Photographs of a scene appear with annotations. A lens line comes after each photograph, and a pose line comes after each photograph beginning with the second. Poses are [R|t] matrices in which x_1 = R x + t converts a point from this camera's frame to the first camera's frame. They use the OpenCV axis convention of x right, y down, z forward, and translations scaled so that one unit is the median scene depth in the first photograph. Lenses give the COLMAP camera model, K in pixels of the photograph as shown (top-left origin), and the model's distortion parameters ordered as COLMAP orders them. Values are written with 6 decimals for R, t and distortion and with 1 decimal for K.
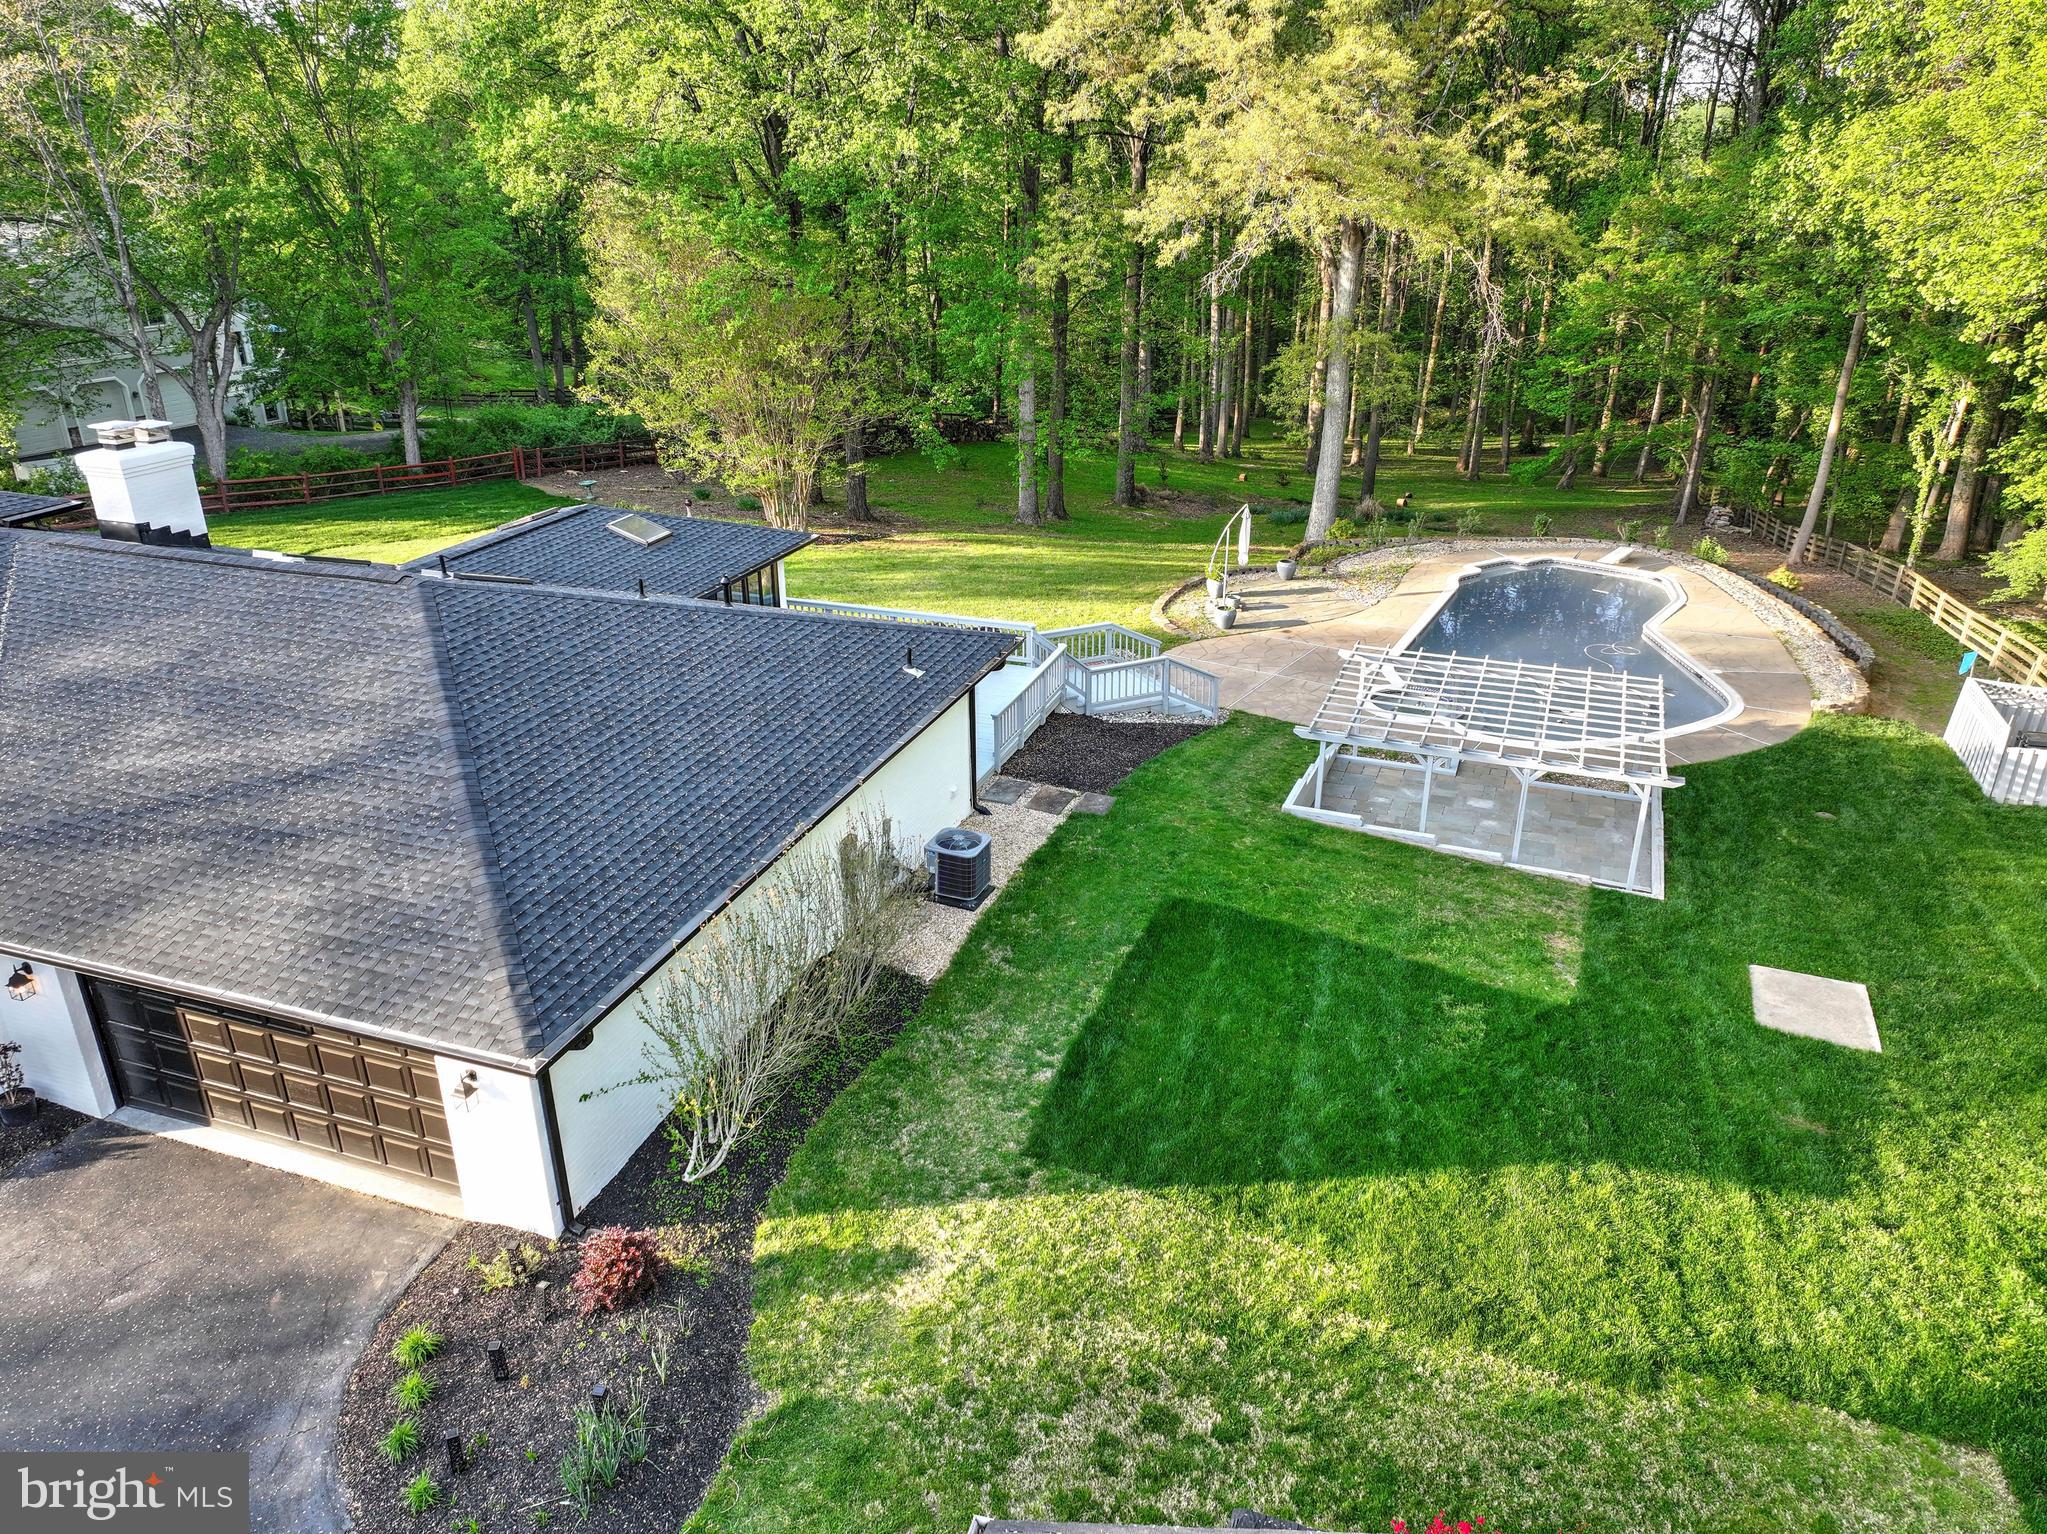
lens RADIAL K [[1444.2, 0, 1027.5], [0, 1444.2, 762.8], [0, 0, 1]] dist [-0.002214, 0.023011]
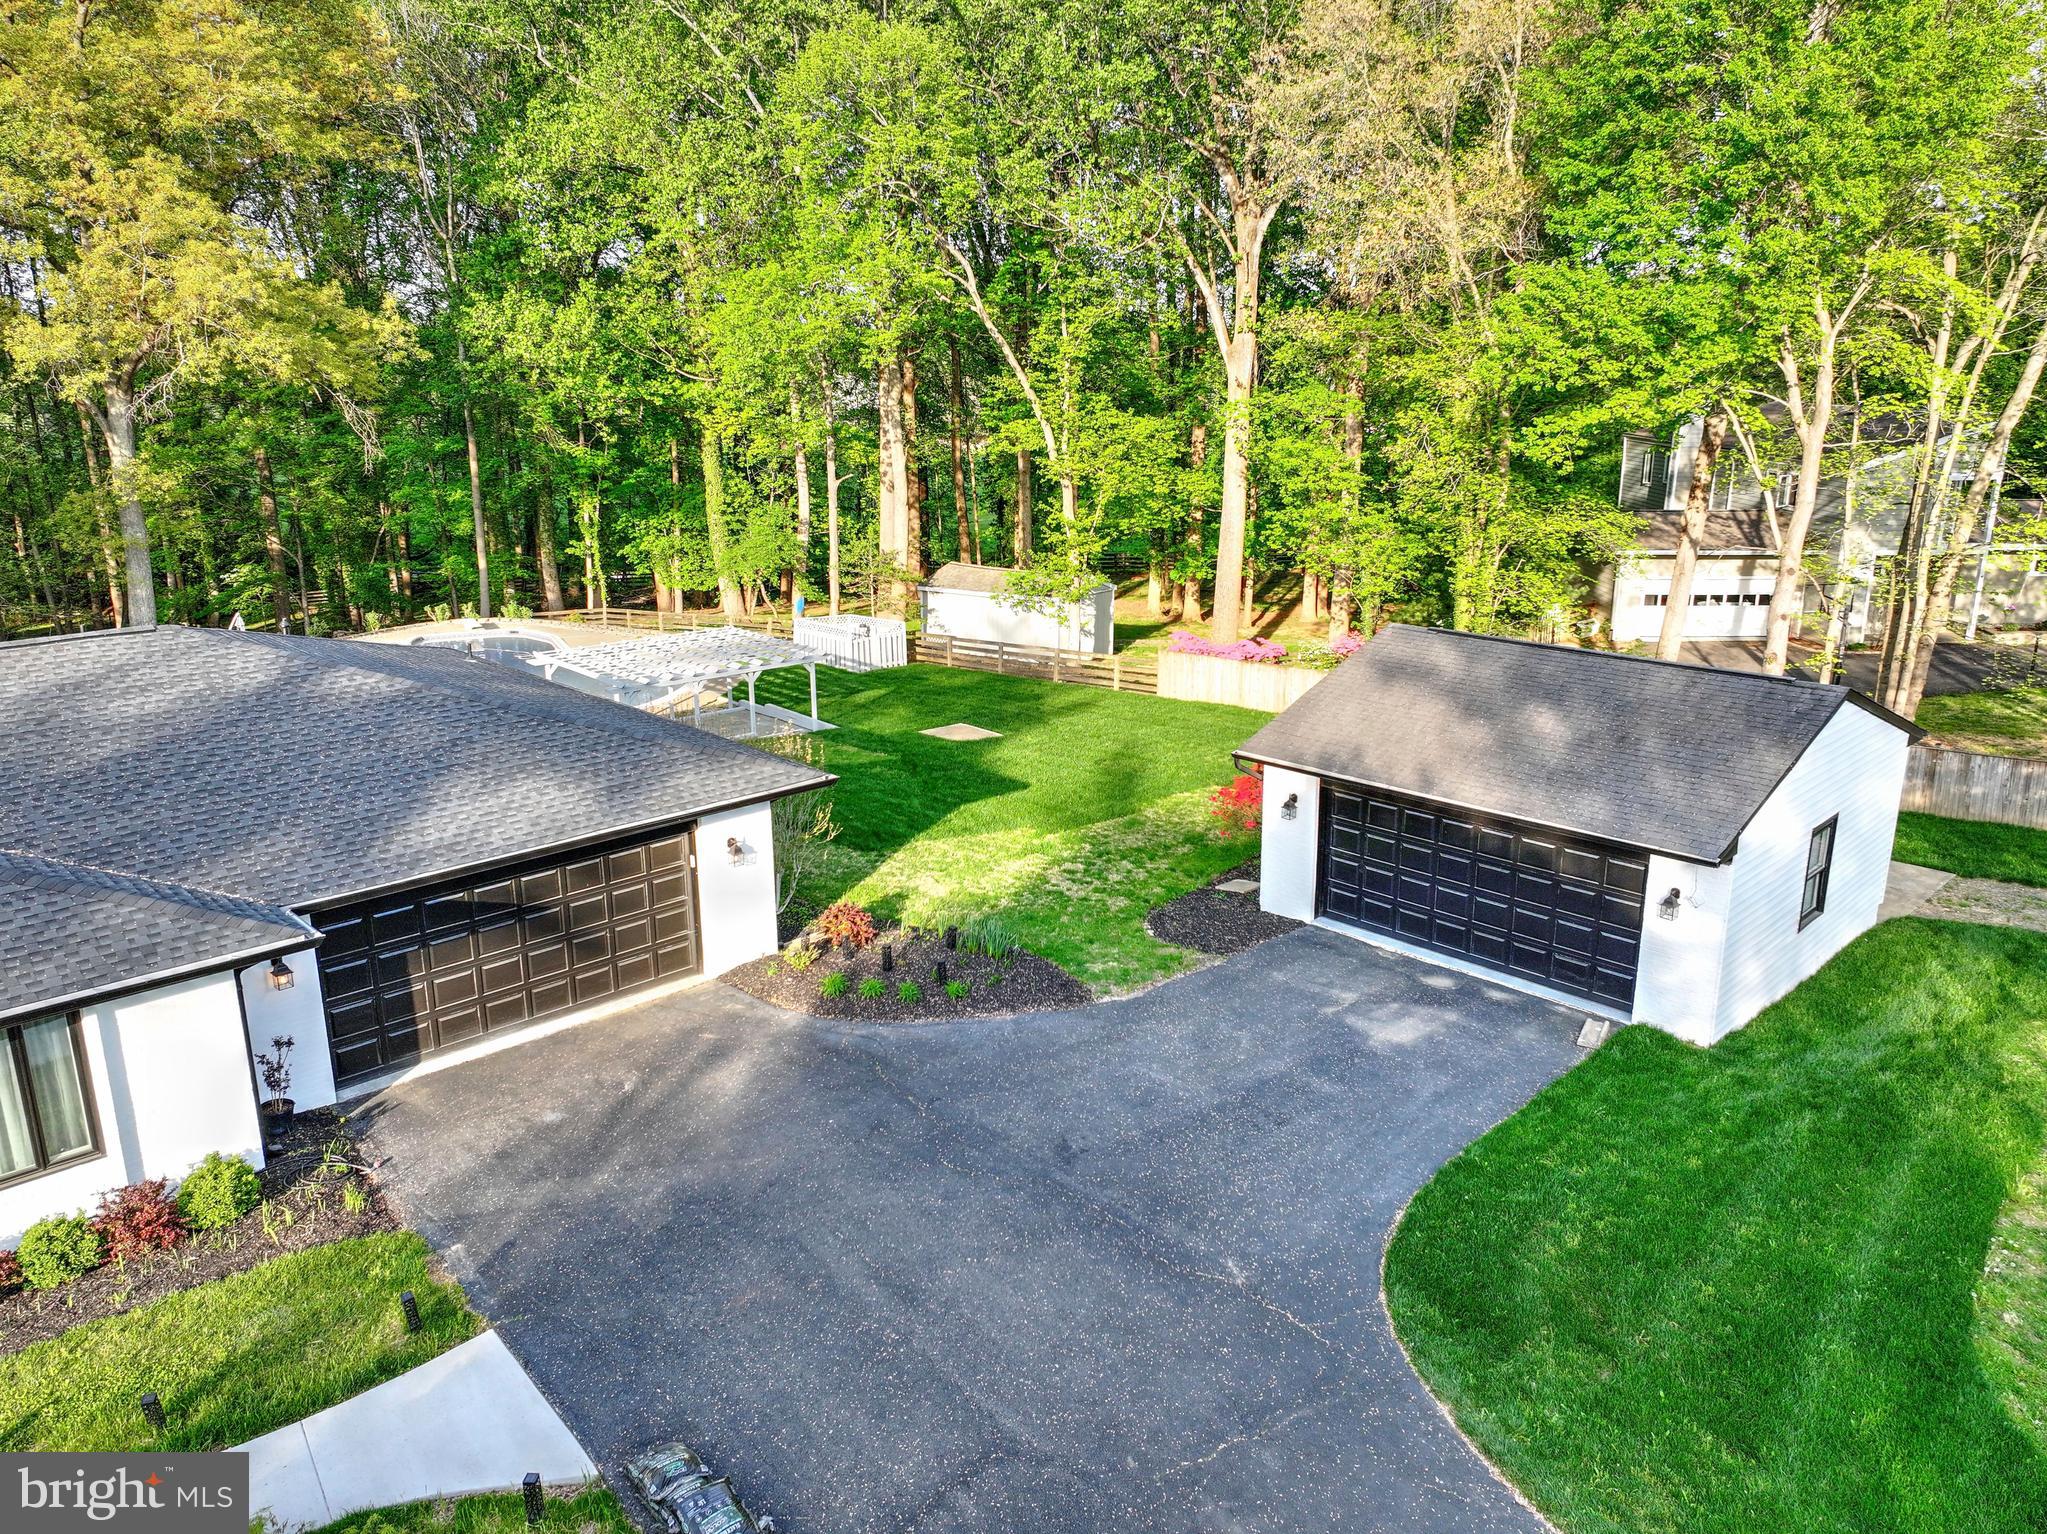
lens RADIAL K [[1444.2, 0, 1028.1], [0, 1444.2, 765.9], [0, 0, 1]] dist [-0.002214, 0.023011]
pose [[0.451066, -0.244523, 0.858340, -1.168924], [0.355804, 0.931273, 0.078322, 0.110887], [-0.818500, 0.270072, 0.507068, 0.014096]]
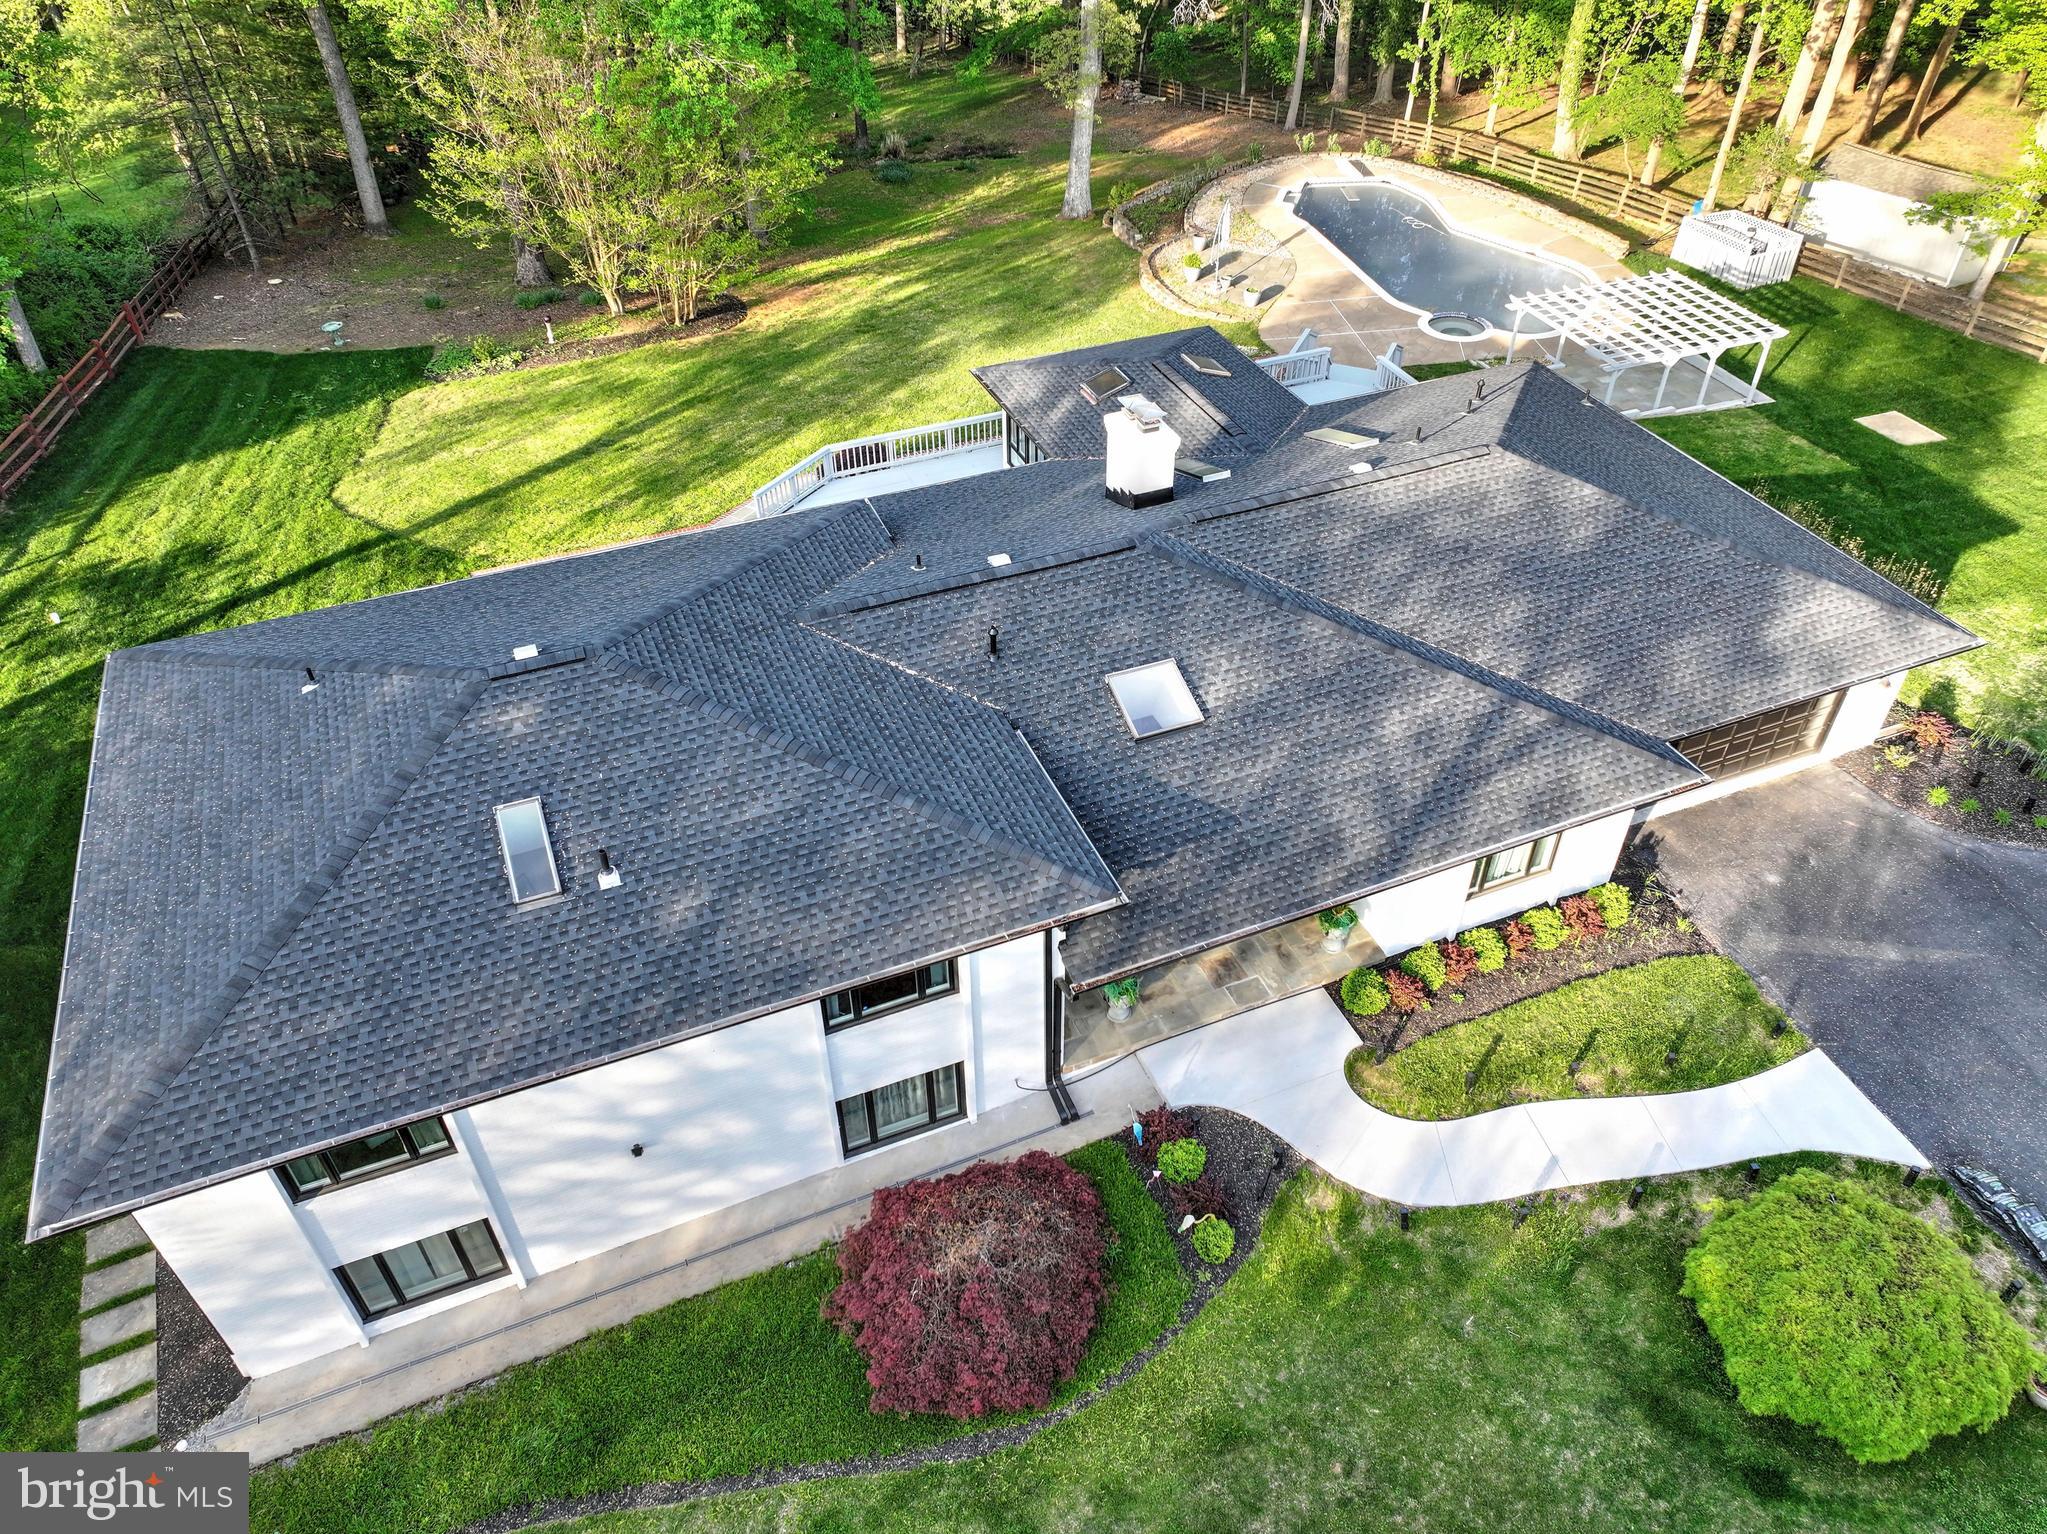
lens RADIAL K [[1444.2, 0, 1021.8], [0, 1444.2, 762.2], [0, 0, 1]] dist [-0.002214, 0.023011]
pose [[0.739035, -0.439348, 0.510686, -1.793280], [0.267991, 0.887240, 0.375481, -0.558694], [-0.618068, -0.140634, 0.773443, 0.174159]]
